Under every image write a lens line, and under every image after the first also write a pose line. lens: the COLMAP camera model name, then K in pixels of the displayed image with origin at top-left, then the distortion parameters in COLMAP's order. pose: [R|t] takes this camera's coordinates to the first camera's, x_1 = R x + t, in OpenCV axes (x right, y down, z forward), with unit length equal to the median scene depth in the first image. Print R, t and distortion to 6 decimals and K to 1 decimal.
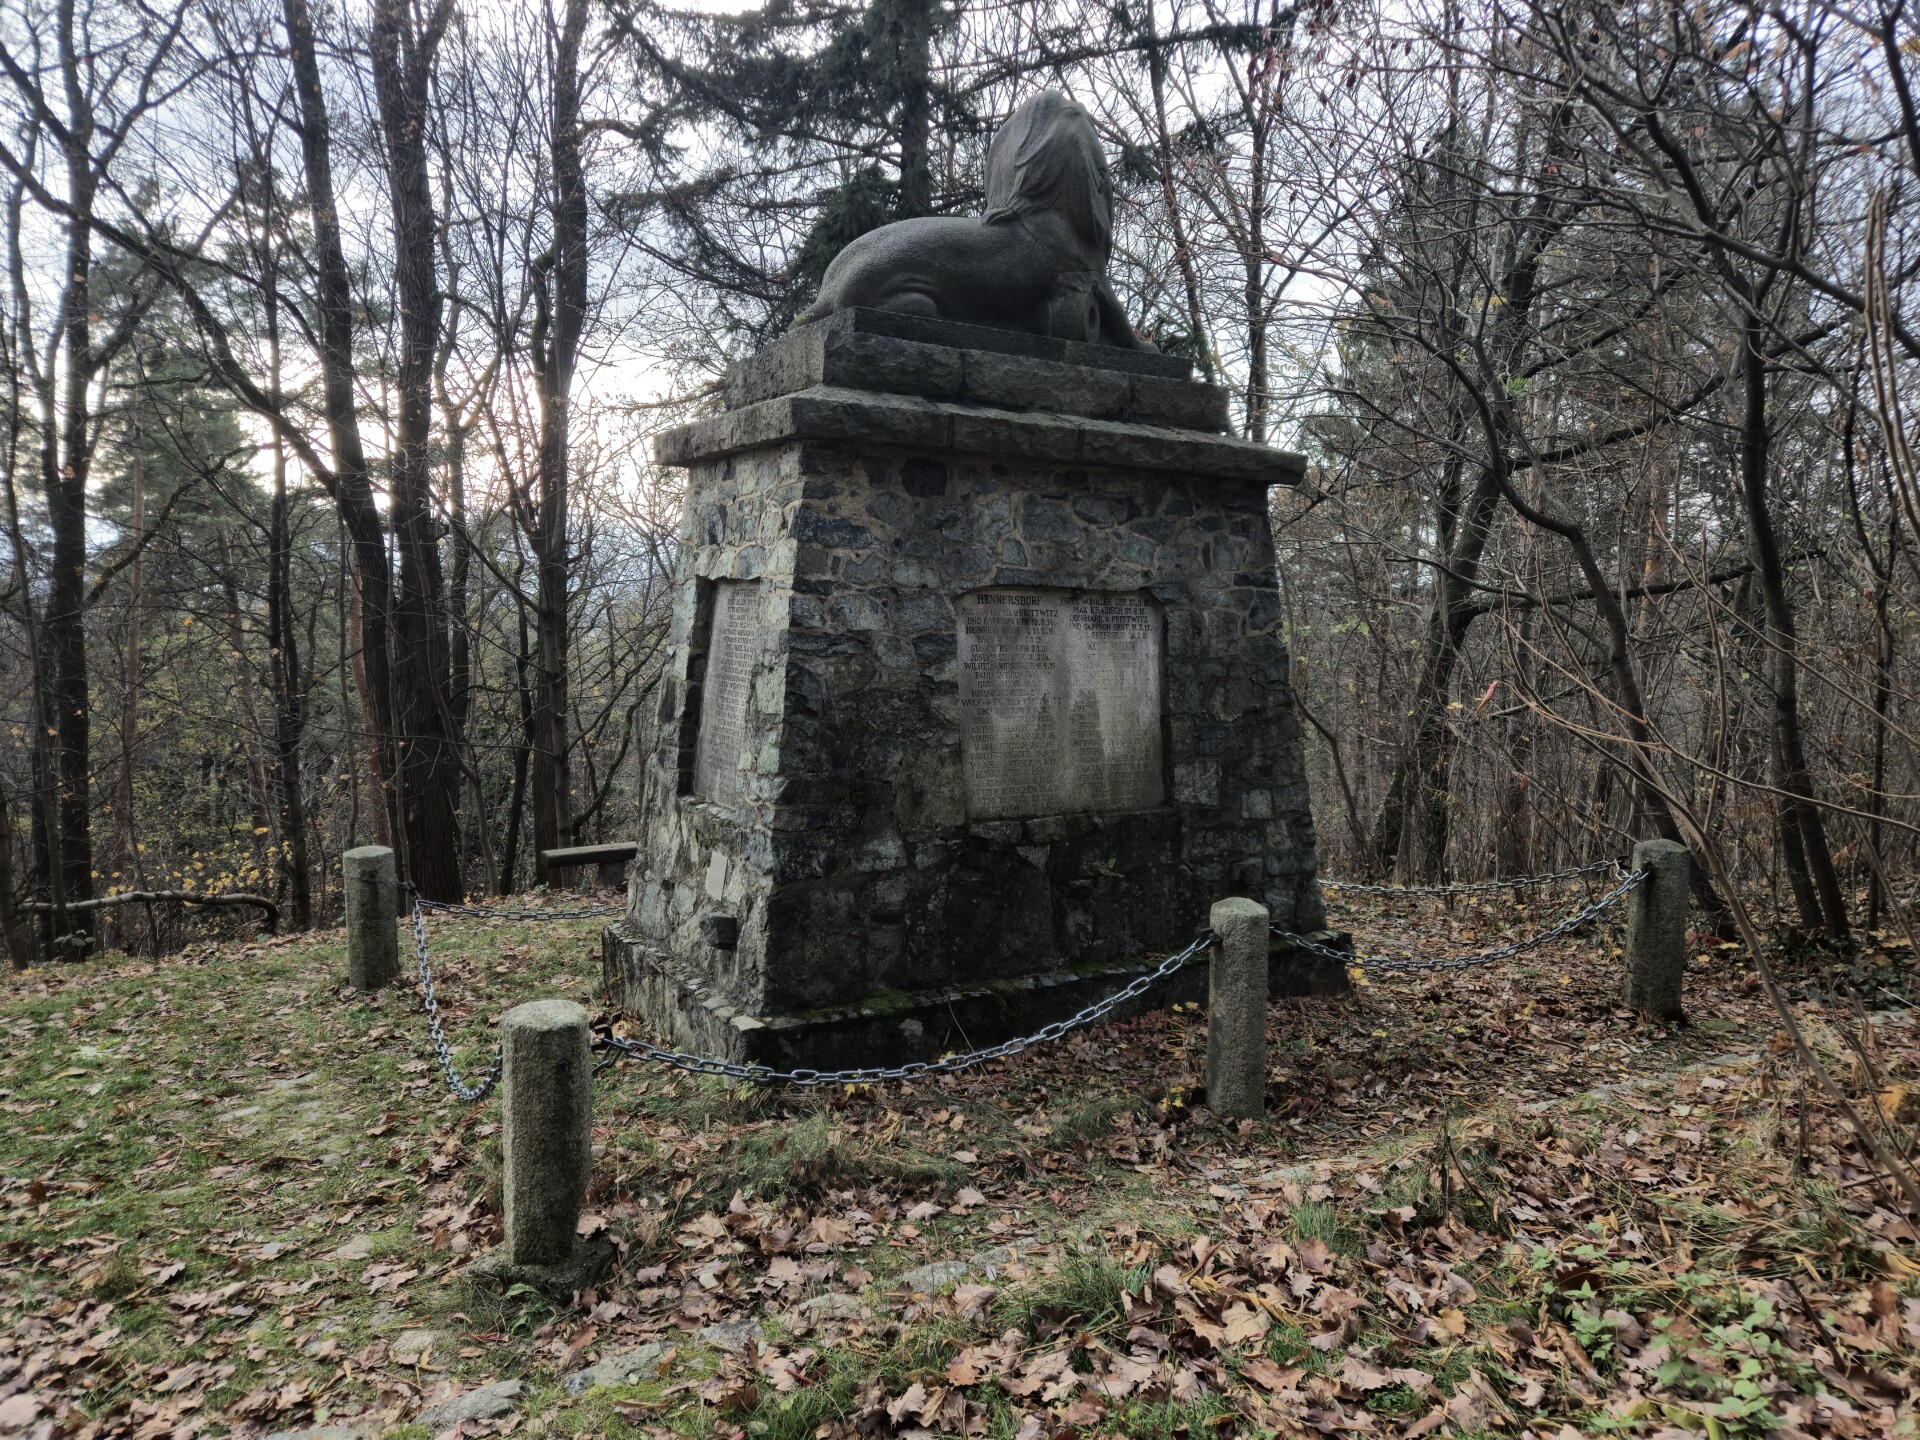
lens RADIAL K [[1290.4, 0, 958.1], [0, 1290.4, 724.0], [0, 0, 1]] dist [0.066903, -0.057963]
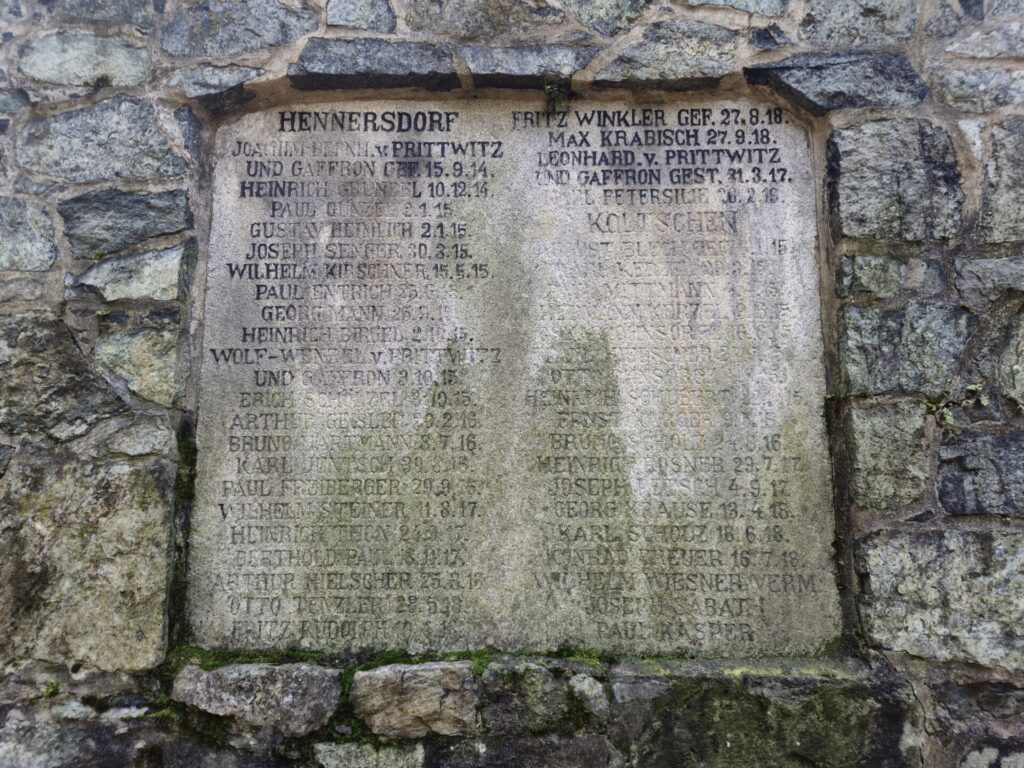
lens RADIAL K [[688.2, 0, 513.9], [0, 688.2, 378.8], [0, 0, 1]] dist [0.066903, -0.057963]
pose [[0.853570, -0.038831, -0.519529, 0.193014], [-0.024960, 0.993025, -0.115230, 0.013502], [0.520380, 0.111325, 0.846647, 0.820941]]
